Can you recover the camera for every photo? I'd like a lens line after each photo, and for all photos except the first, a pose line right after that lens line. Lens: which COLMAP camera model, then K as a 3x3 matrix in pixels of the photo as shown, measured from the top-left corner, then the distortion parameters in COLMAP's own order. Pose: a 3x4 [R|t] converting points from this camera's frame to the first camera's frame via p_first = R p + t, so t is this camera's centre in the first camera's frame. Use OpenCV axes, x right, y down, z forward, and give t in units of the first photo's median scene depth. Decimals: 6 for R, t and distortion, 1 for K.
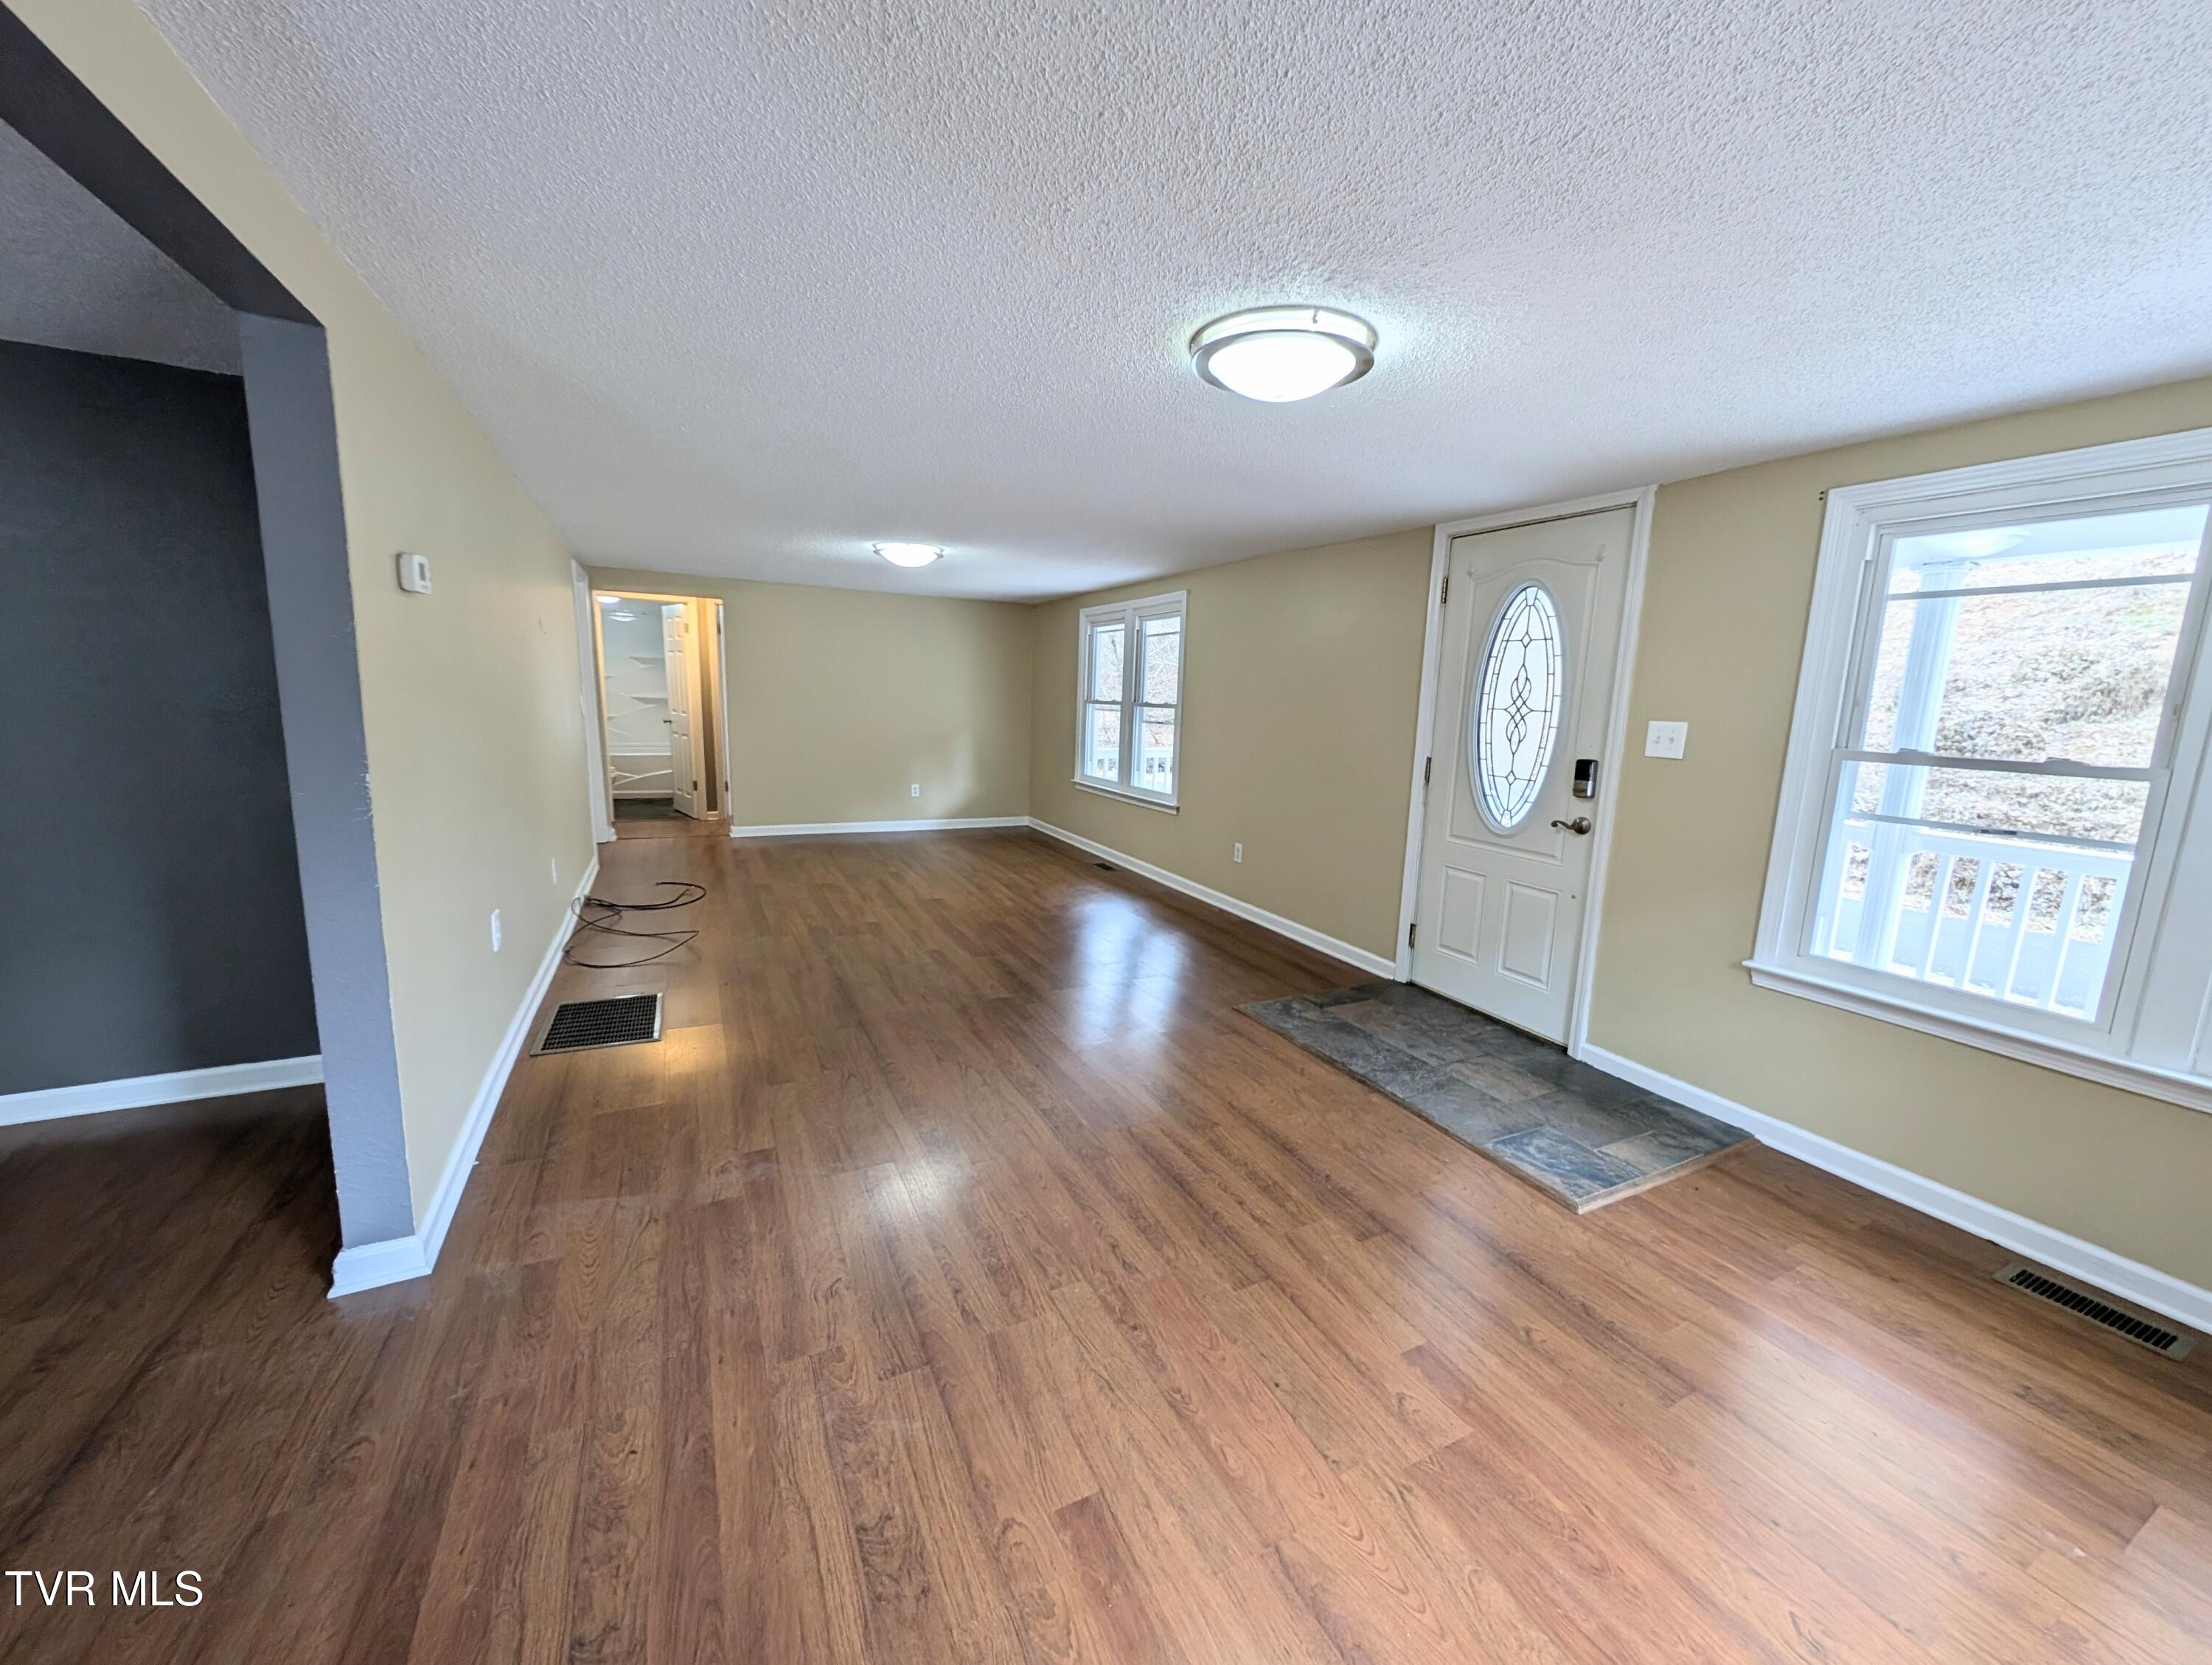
lens RADIAL K [[840.0, 0, 1100.9], [0, 840.0, 831.8], [0, 0, 1]] dist [0.007272, -0.003941]
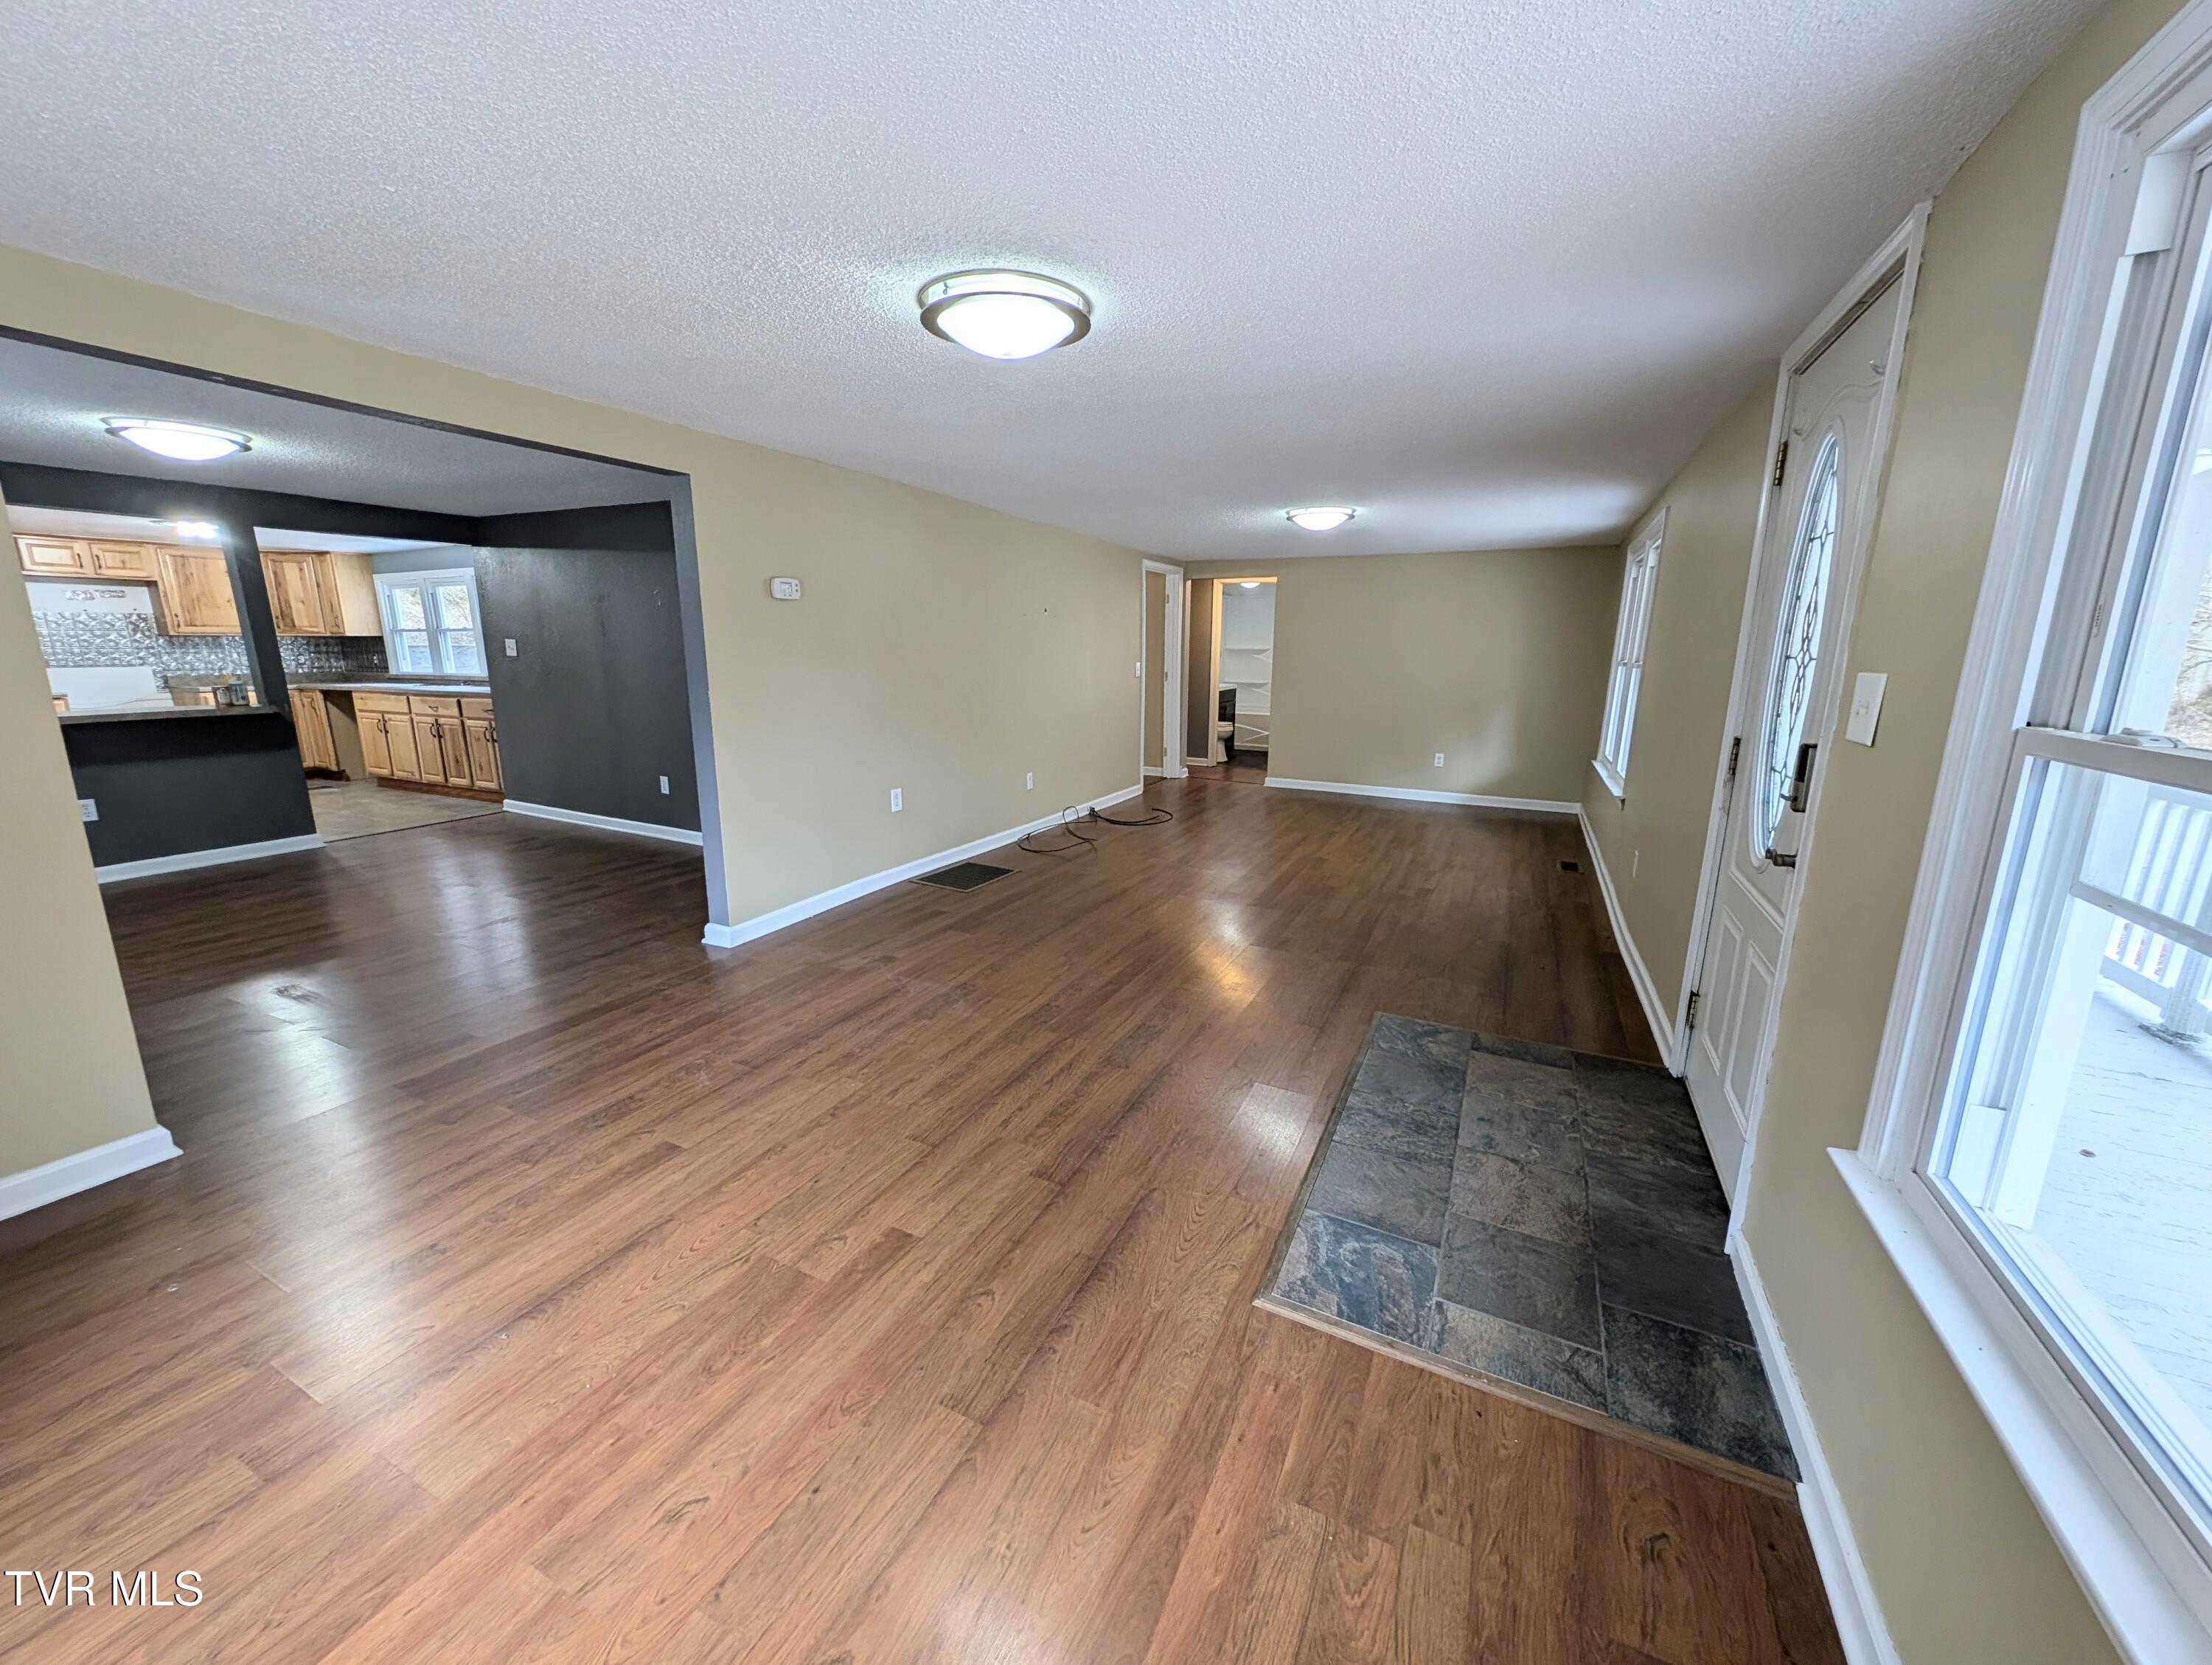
lens RADIAL K [[840.0, 0, 1108.3], [0, 840.0, 826.2], [0, 0, 1]] dist [0.007272, -0.003941]
pose [[0.601610, 0.143821, -0.785736, 0.957701], [-0.128070, 0.988299, 0.082839, -0.022850], [0.788456, 0.050793, 0.612990, 0.374393]]
